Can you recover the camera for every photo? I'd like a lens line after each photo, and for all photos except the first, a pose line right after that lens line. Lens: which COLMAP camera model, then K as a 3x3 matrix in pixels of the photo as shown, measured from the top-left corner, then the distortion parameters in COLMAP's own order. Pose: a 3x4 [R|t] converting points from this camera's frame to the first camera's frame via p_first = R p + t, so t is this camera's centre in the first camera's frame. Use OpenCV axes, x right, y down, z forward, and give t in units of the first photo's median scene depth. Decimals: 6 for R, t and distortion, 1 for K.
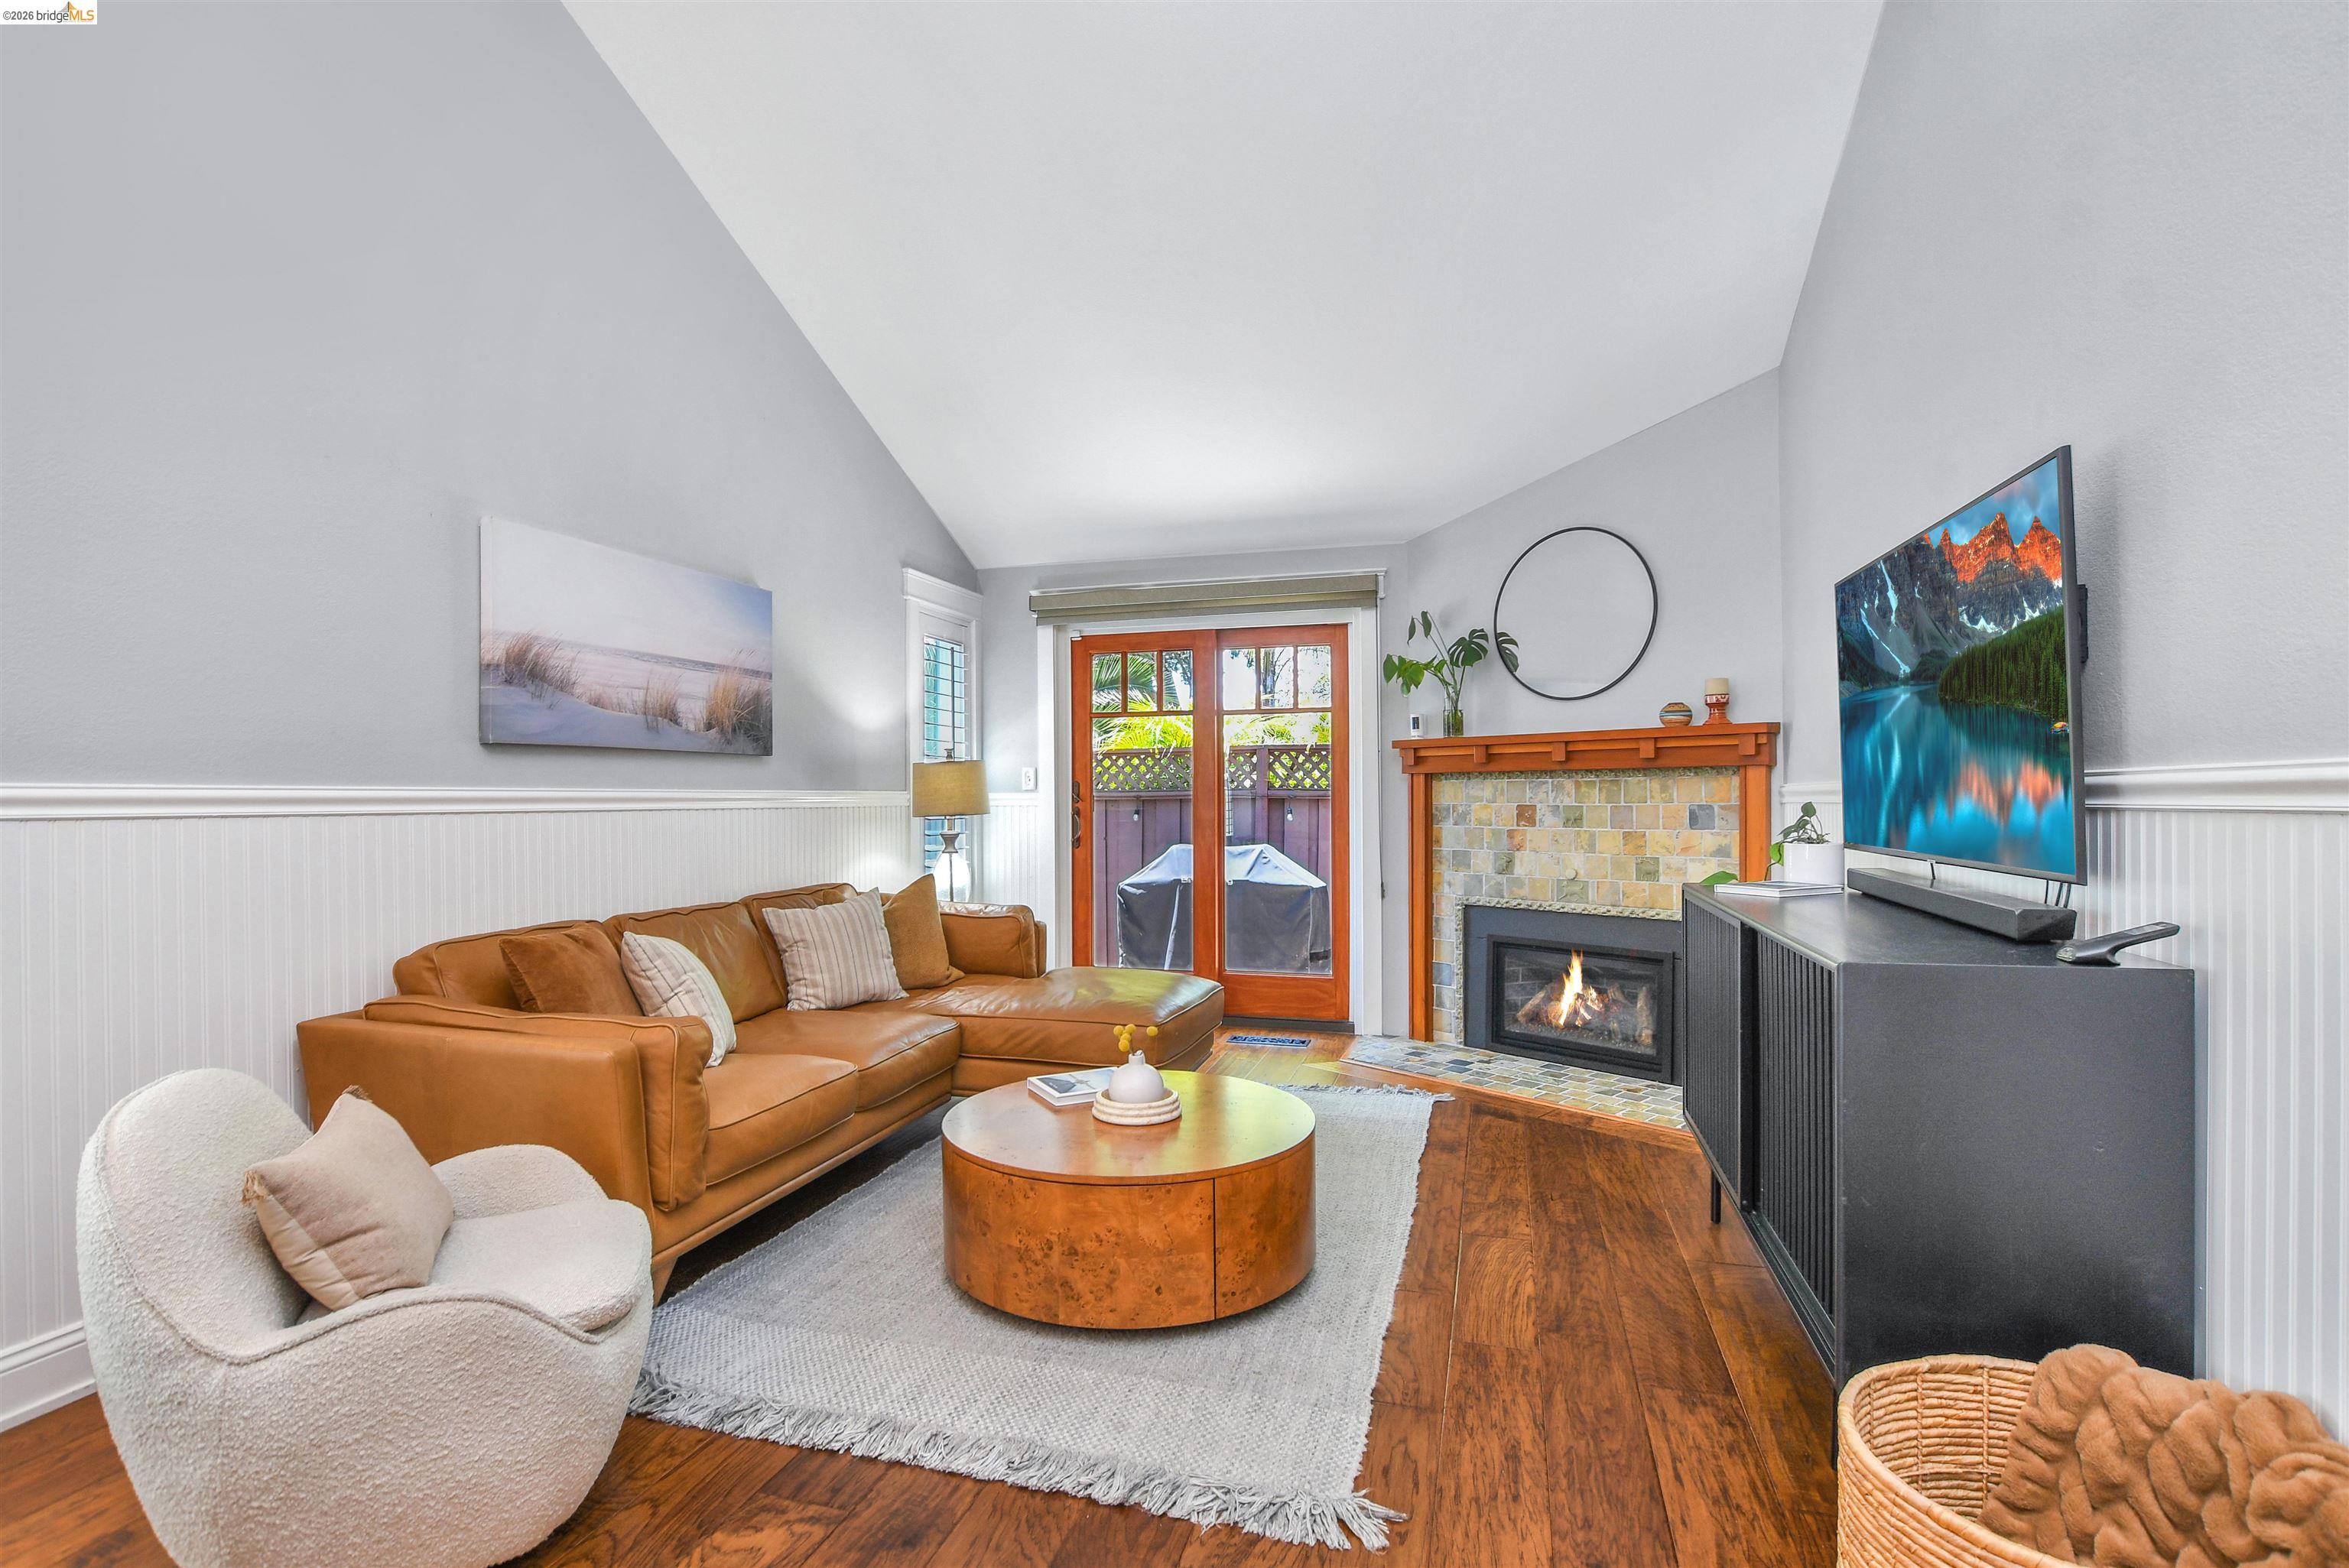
lens RADIAL K [[1110.1, 0, 1165.4], [0, 1110.1, 794.7], [0, 0, 1]] dist [-0.045382, 0.017972]
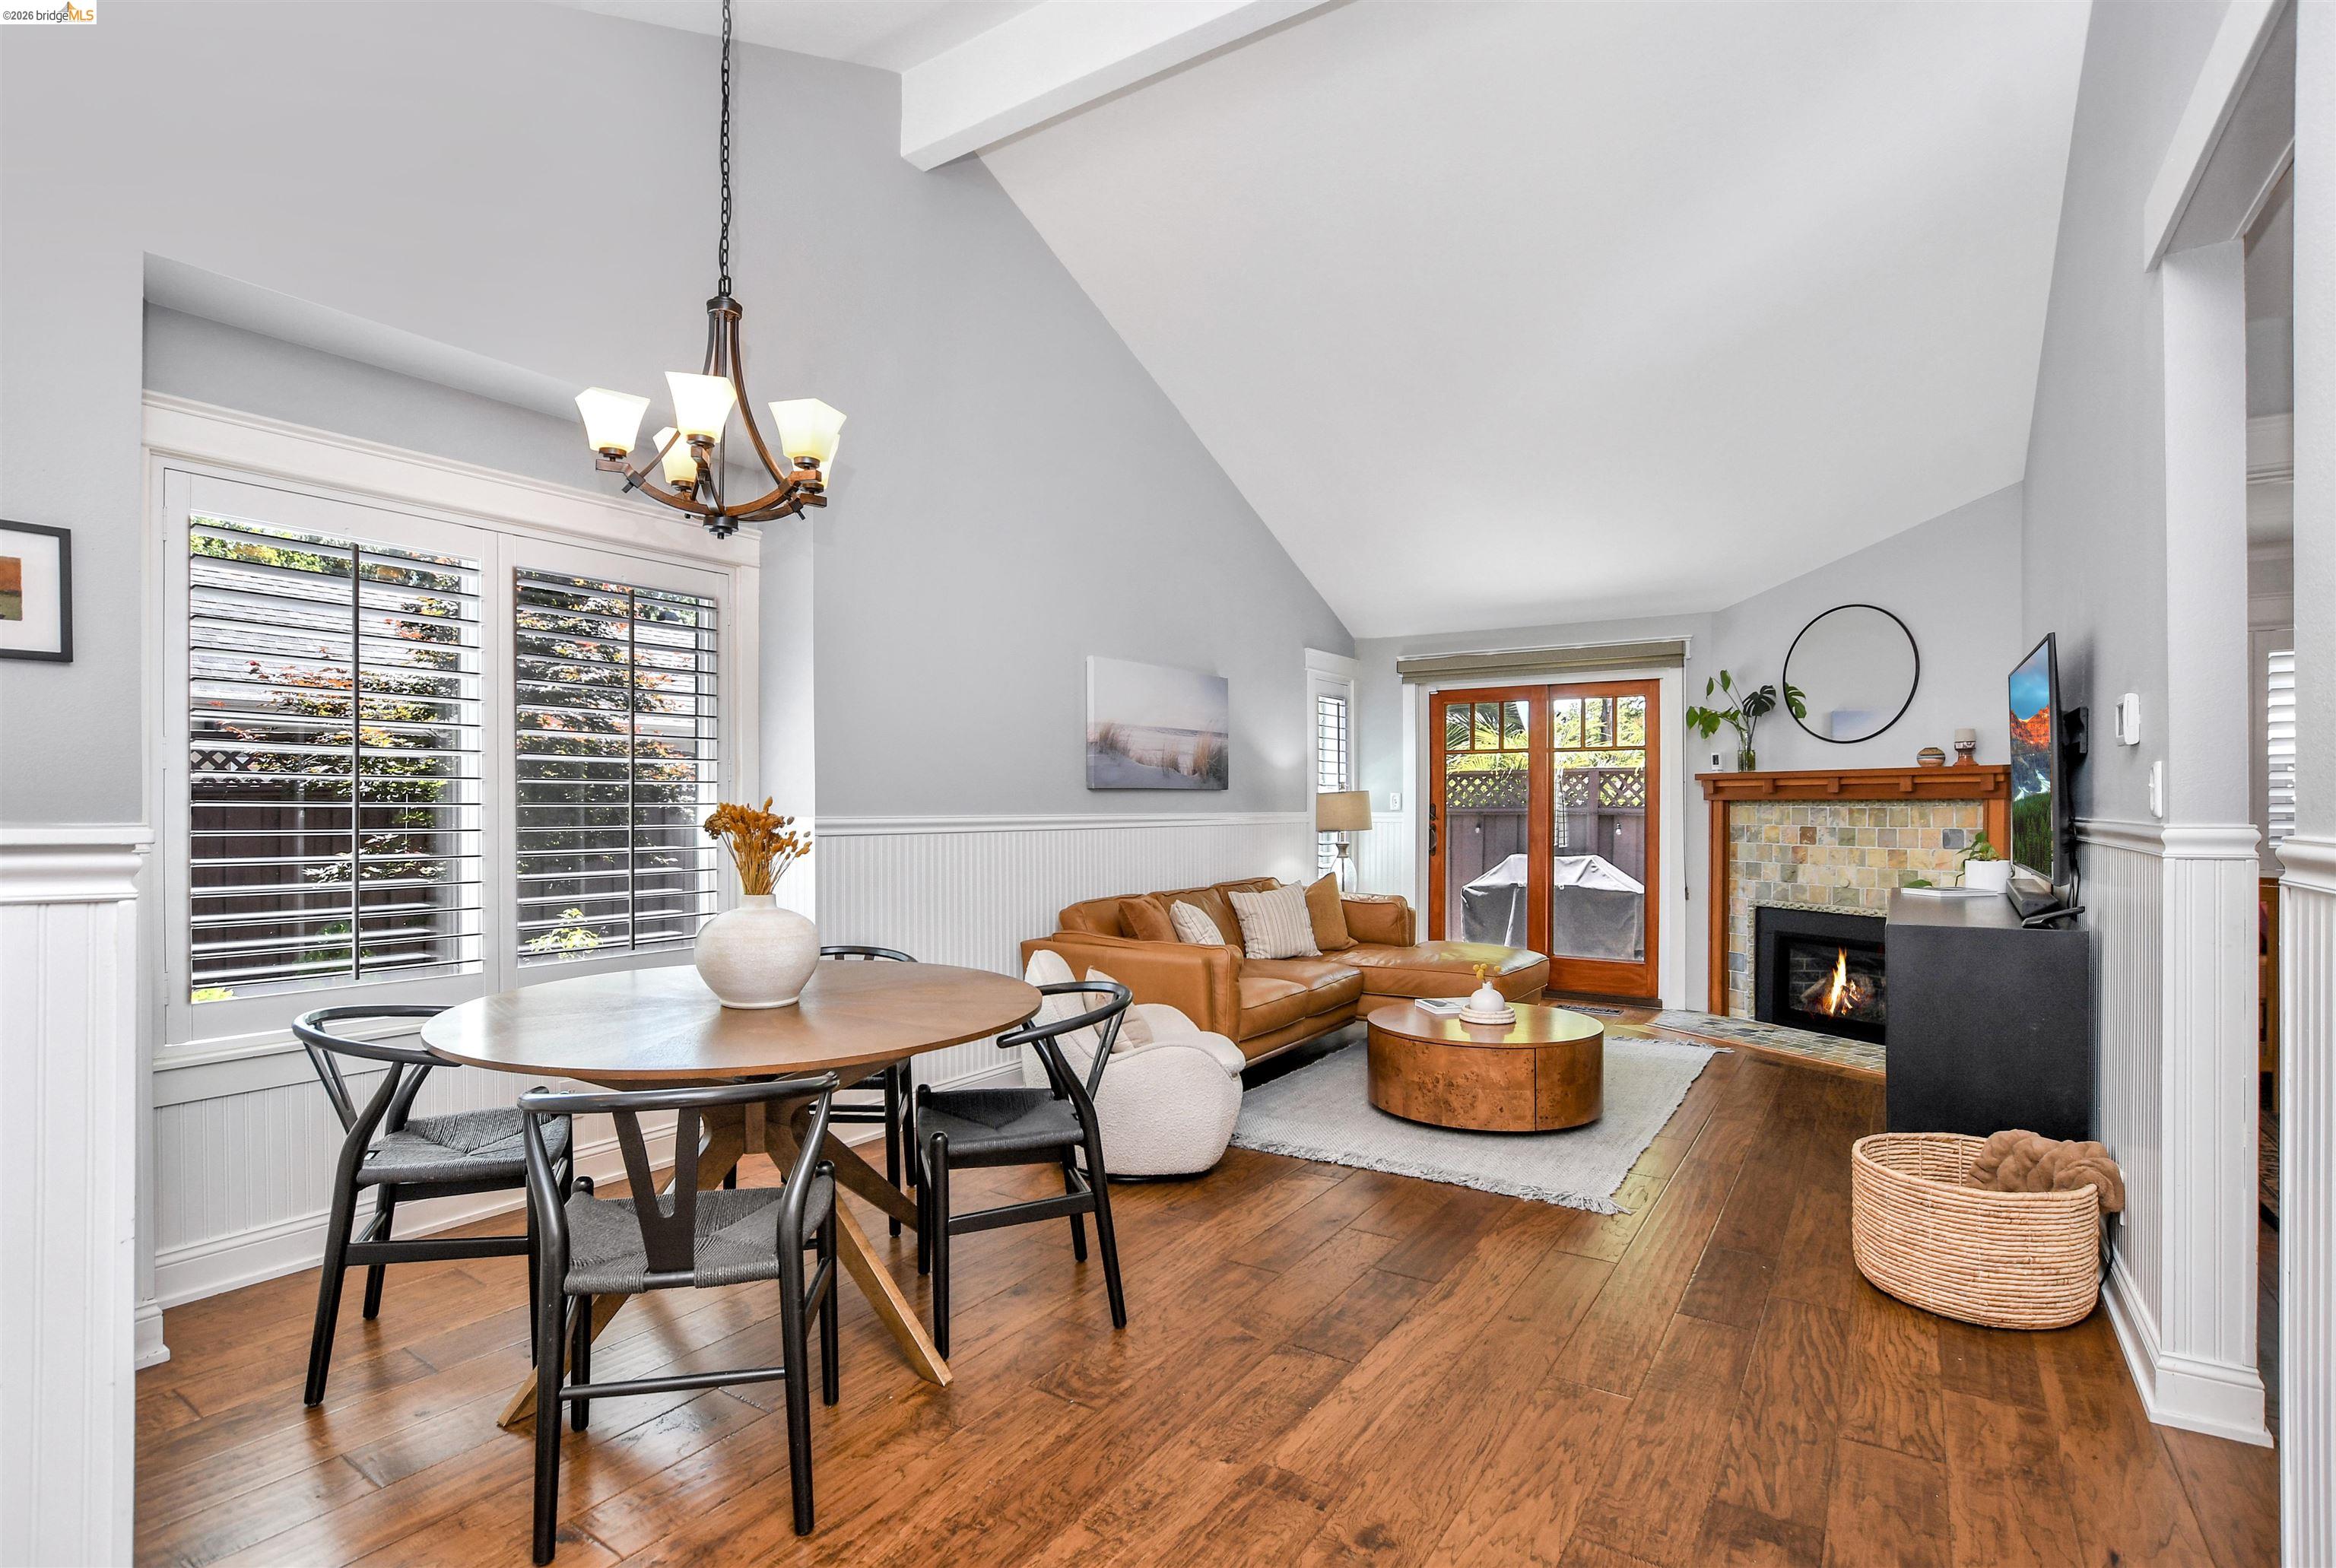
lens RADIAL K [[1125.7, 0, 1159.0], [0, 1125.7, 819.3], [0, 0, 1]] dist [-0.018459, -0.000482]
pose [[0.956447, 0.007214, -0.291816, -0.004743], [-0.002400, 0.999855, 0.016853, -0.019459], [0.291895, -0.015419, 0.956326, -0.433287]]
